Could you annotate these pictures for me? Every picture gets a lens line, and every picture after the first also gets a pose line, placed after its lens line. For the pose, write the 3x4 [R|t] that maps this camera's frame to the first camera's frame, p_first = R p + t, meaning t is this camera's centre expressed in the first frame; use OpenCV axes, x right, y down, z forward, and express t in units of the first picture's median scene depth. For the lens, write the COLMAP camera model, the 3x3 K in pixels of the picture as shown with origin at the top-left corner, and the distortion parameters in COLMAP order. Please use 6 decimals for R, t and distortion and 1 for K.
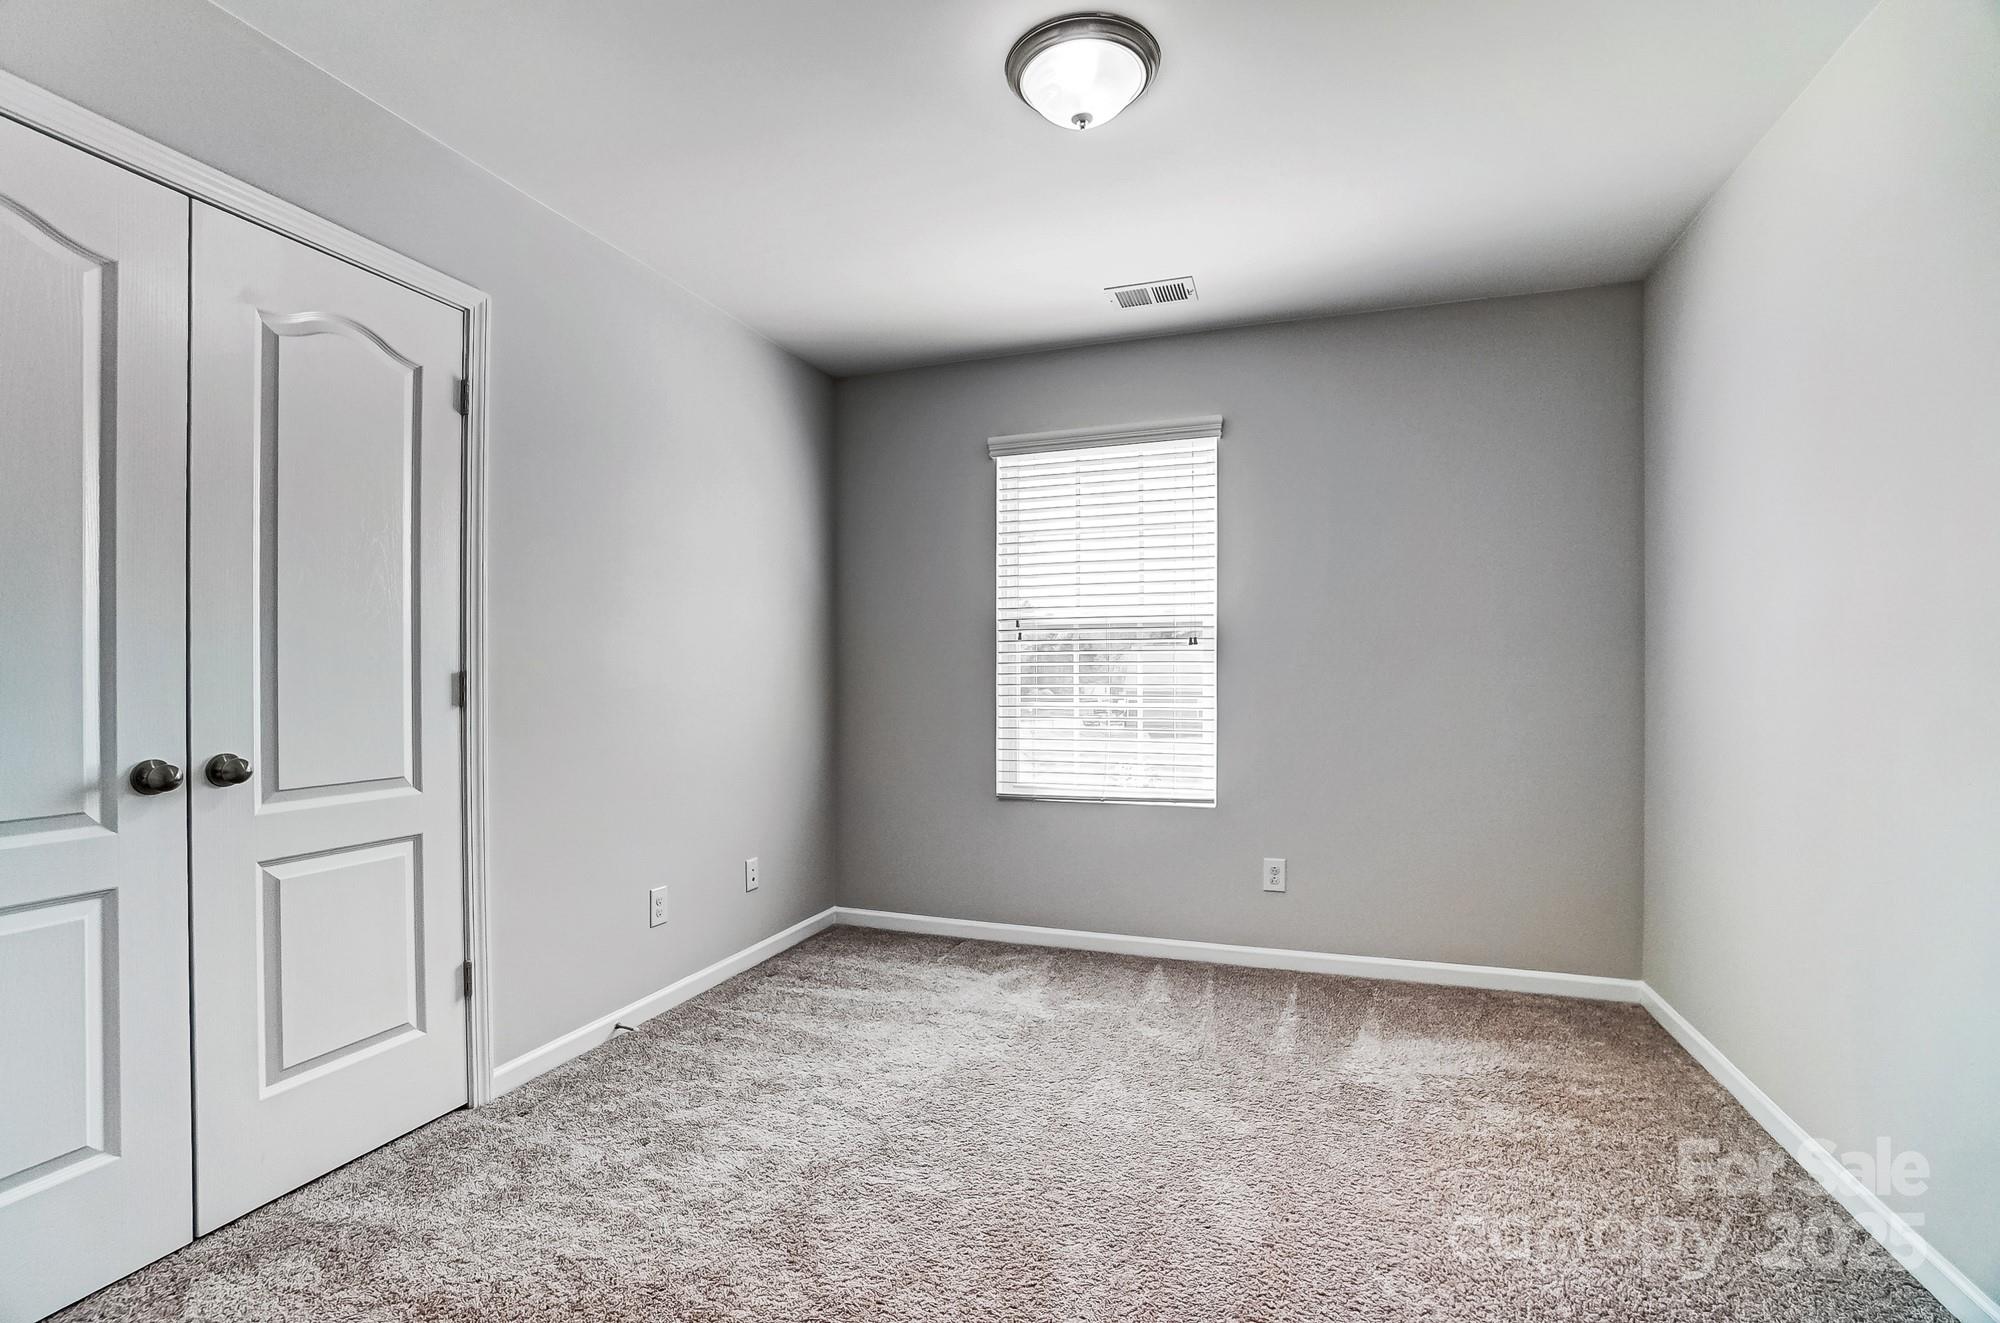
lens RADIAL K [[912.8, 0, 998.3], [0, 912.8, 675.6], [0, 0, 1]] dist [-0.017973, 0.010003]
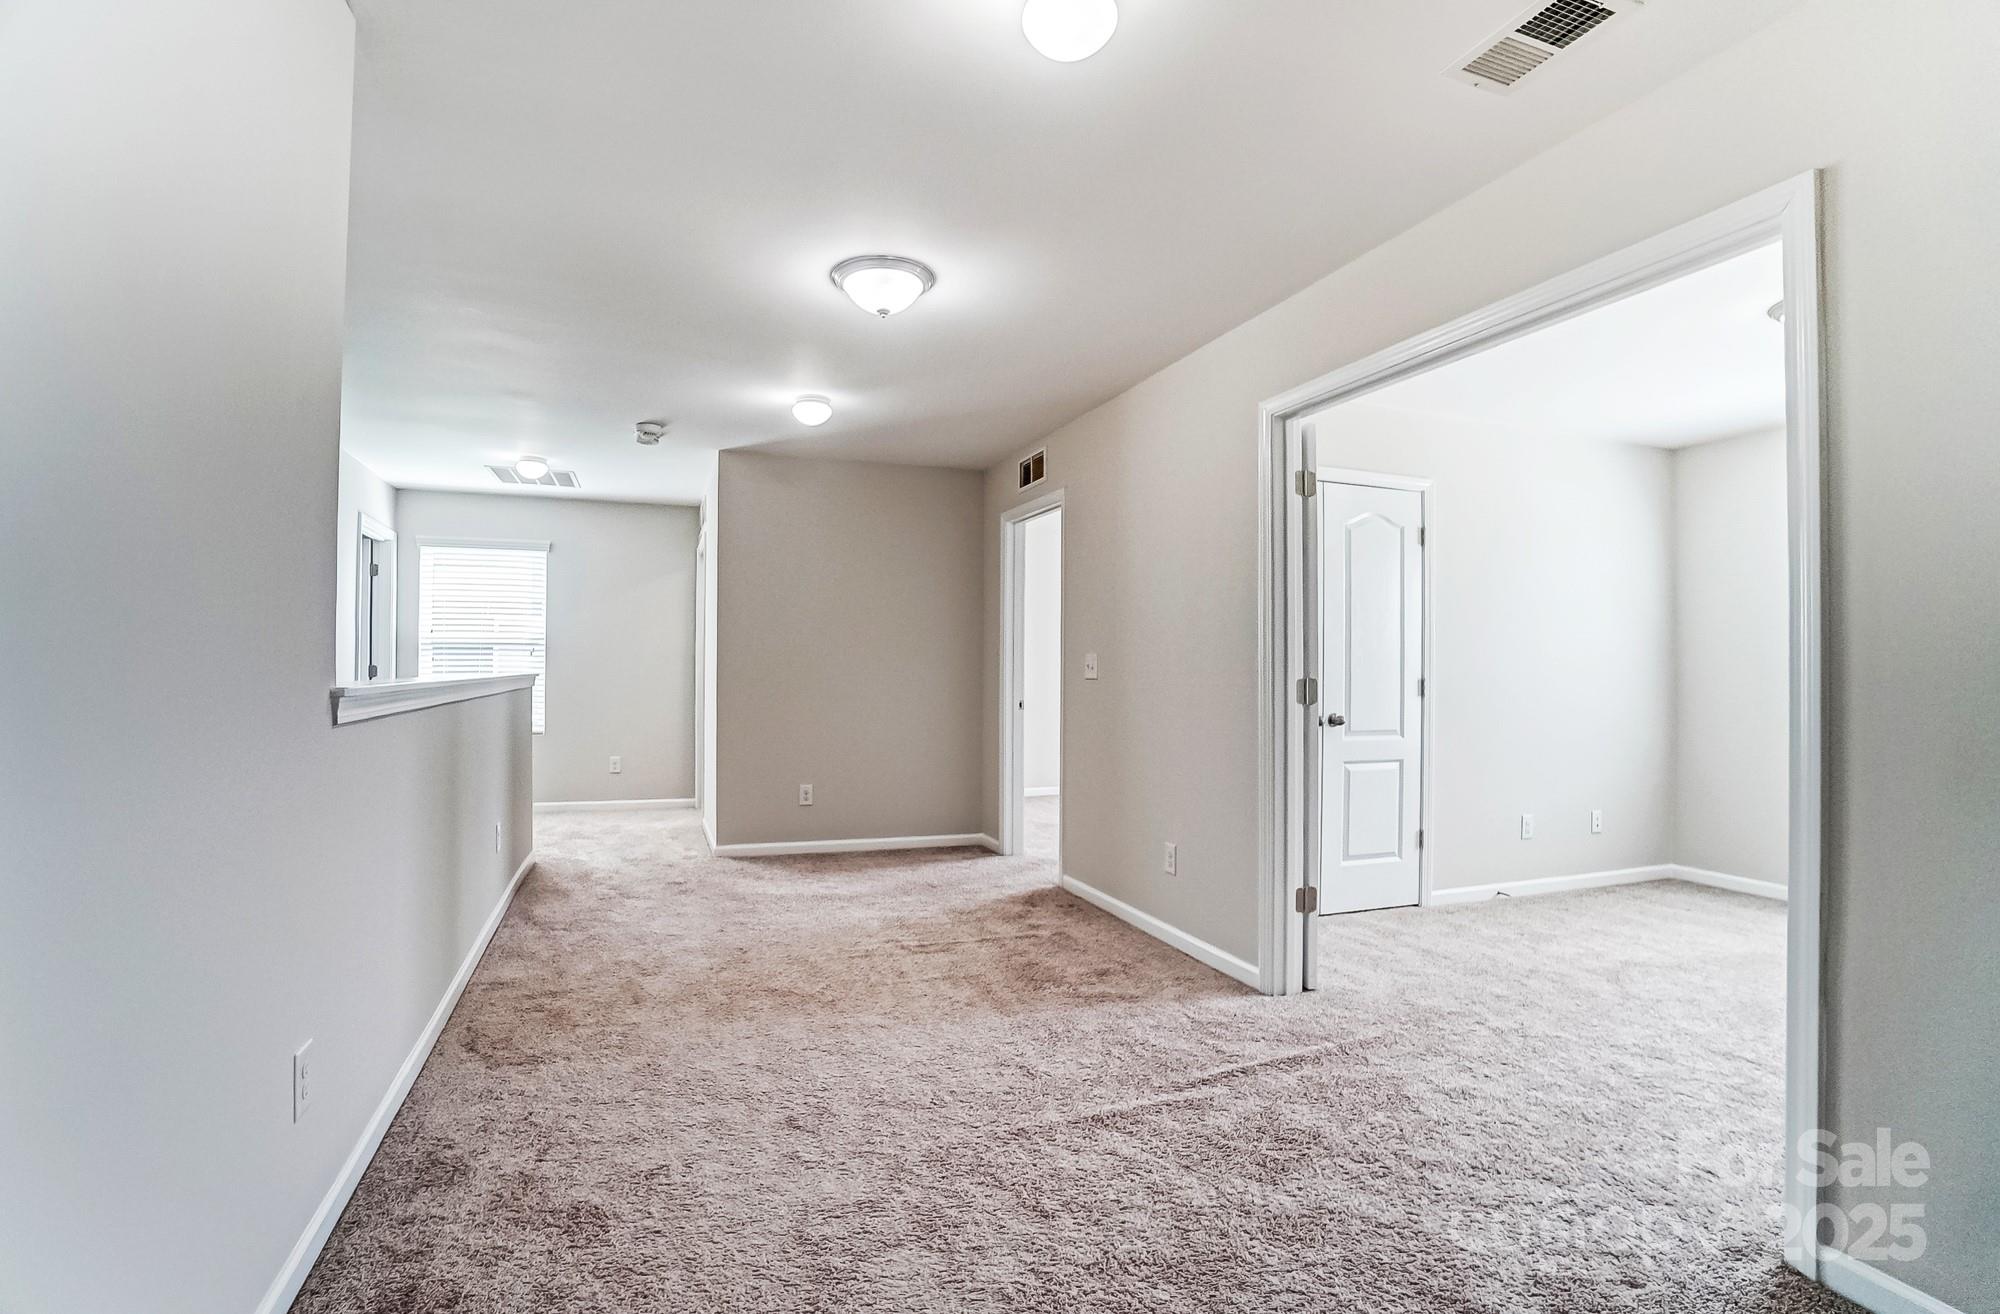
lens RADIAL K [[912.8, 0, 989.1], [0, 912.8, 676.8], [0, 0, 1]] dist [-0.017973, 0.010003]
pose [[0.645014, 0.003257, -0.764164, 0.198911], [-0.009731, 0.999945, -0.003952, 0.005534], [0.764109, 0.009985, 0.645010, -0.637423]]
